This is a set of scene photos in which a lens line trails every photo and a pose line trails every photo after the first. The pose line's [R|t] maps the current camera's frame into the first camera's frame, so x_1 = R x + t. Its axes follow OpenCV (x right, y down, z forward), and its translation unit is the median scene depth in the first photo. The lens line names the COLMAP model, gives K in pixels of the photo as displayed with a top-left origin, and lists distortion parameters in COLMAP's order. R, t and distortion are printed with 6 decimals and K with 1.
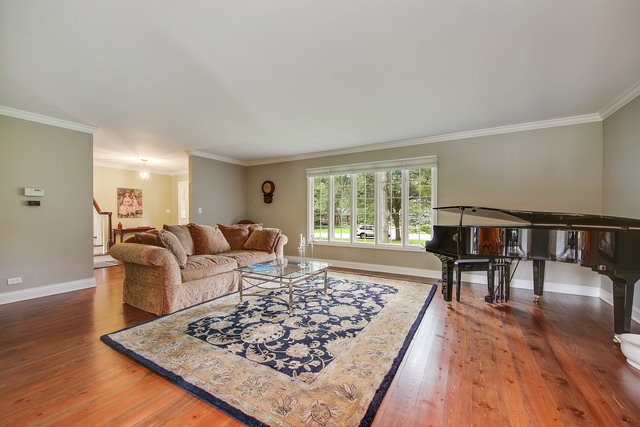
lens RADIAL K [[251.9, 0, 320.0], [0, 251.9, 213.5], [0, 0, 1]] dist [0.001964, 0.000063]
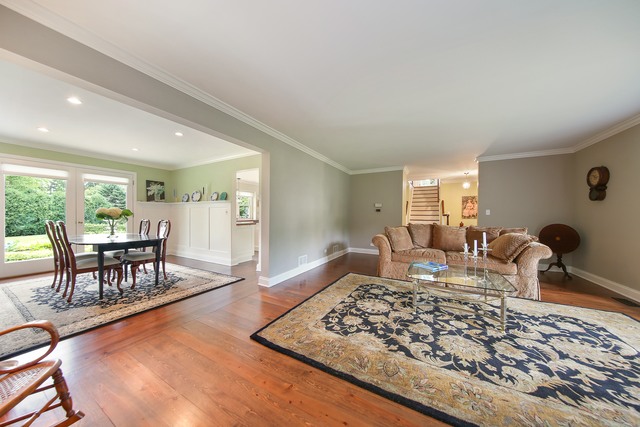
lens RADIAL K [[199.2, 0, 320.3], [0, 199.2, 215.4], [0, 0, 1]] dist [-0.013538, -0.000073]
pose [[0.025072, 0.001046, -0.999685, 0.669094], [-0.001397, 0.999999, 0.001011, 0.001004], [0.999685, 0.001371, 0.025074, 0.580326]]
